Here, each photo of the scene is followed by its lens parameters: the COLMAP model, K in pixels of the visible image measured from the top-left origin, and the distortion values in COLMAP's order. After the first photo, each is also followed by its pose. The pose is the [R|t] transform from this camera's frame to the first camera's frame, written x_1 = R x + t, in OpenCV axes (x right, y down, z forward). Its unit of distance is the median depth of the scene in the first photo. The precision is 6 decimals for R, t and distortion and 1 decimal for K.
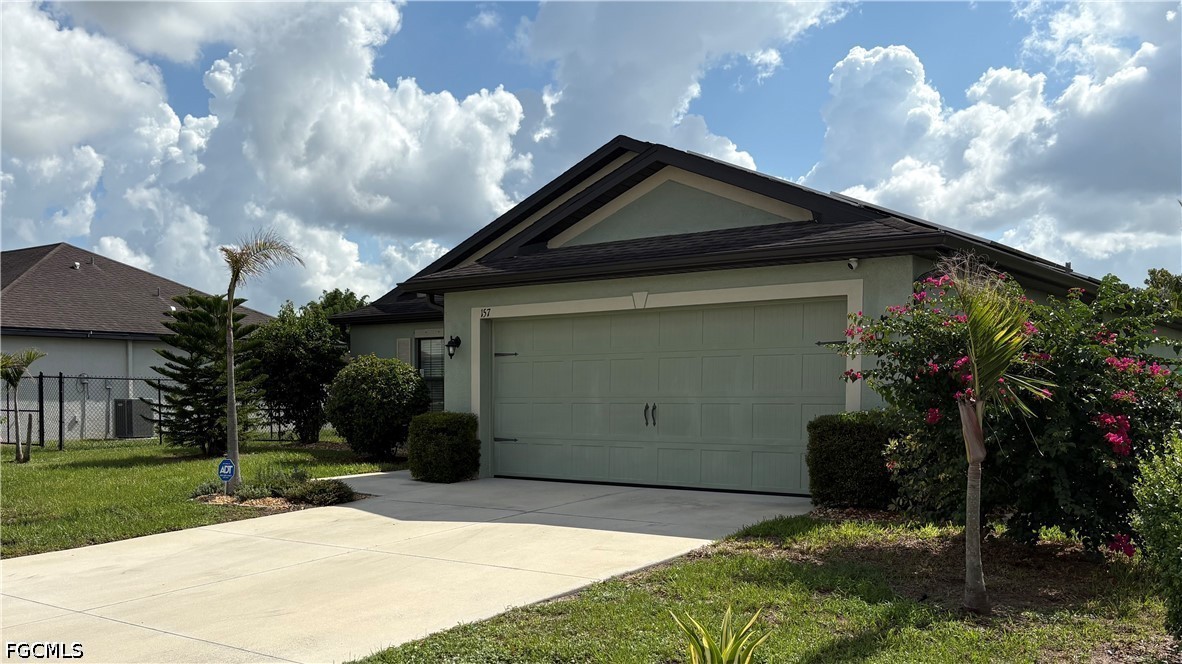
lens RADIAL K [[985.1, 0, 595.5], [0, 985.1, 327.2], [0, 0, 1]] dist [0.035984, -0.006315]
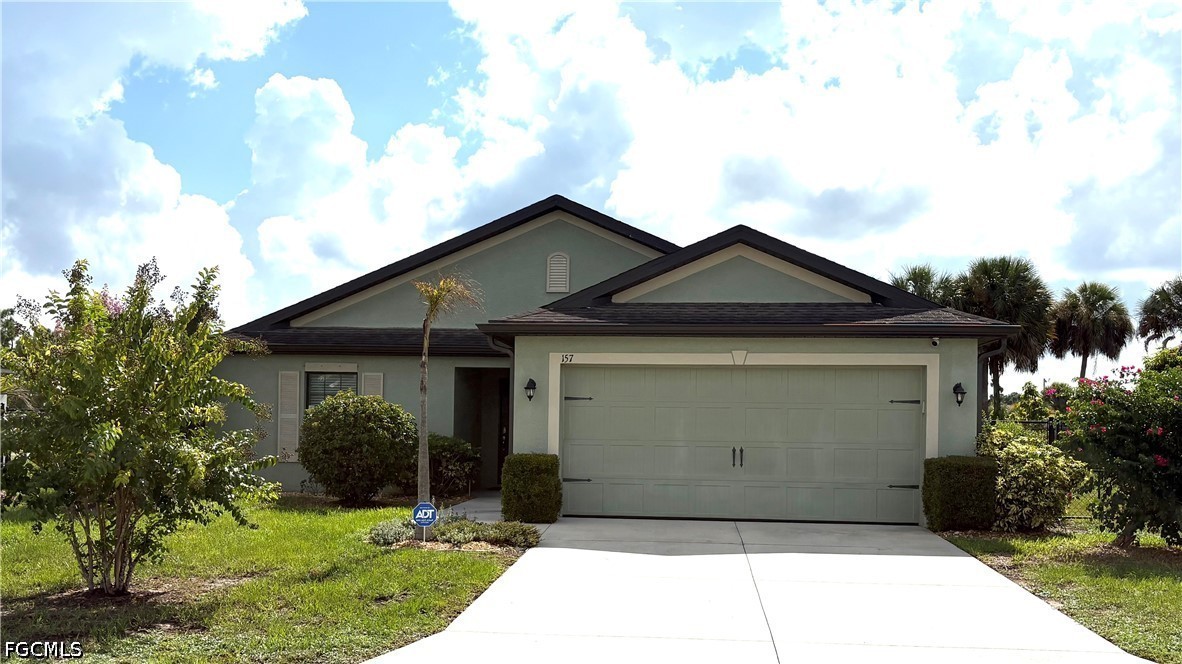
lens RADIAL K [[985.1, 0, 595.3], [0, 985.1, 337.2], [0, 0, 1]] dist [0.035984, -0.006315]
pose [[0.844339, 0.066579, 0.531657, -0.684368], [-0.051571, 0.997741, -0.043046, 0.006890], [-0.533322, 0.008928, 0.845865, 0.104854]]
